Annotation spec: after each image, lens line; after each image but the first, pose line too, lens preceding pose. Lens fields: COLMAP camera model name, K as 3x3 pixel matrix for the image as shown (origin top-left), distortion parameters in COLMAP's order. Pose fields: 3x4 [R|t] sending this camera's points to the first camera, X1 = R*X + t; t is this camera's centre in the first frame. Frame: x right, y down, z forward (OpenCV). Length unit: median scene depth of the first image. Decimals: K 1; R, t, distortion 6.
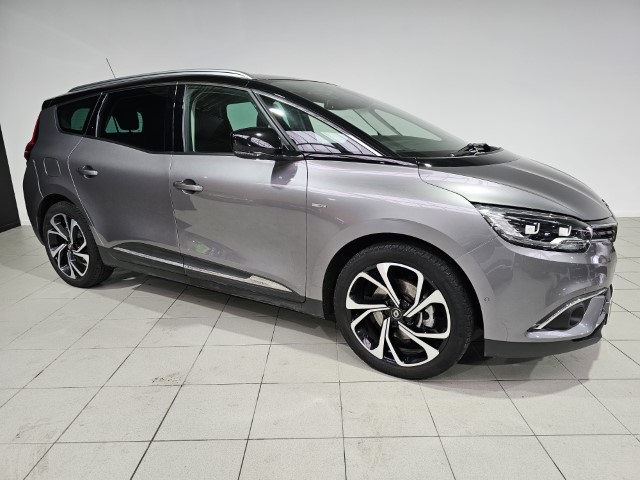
lens RADIAL K [[439.3, 0, 317.7], [0, 439.3, 243.5], [0, 0, 1]] dist [0.032227, -0.021971]
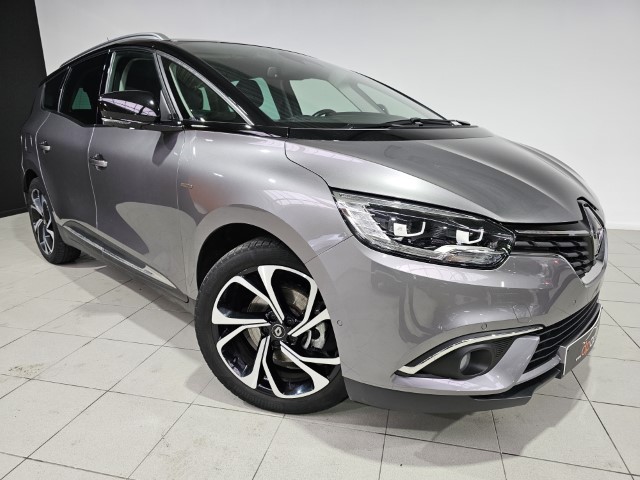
lens RADIAL K [[439.3, 0, 321.7], [0, 439.3, 240.8], [0, 0, 1]] dist [0.032227, -0.021971]
pose [[0.970502, 0.072676, -0.229880, 0.431987], [-0.072282, 0.997333, 0.010147, -0.010189], [0.230005, 0.006769, 0.973166, 0.247952]]
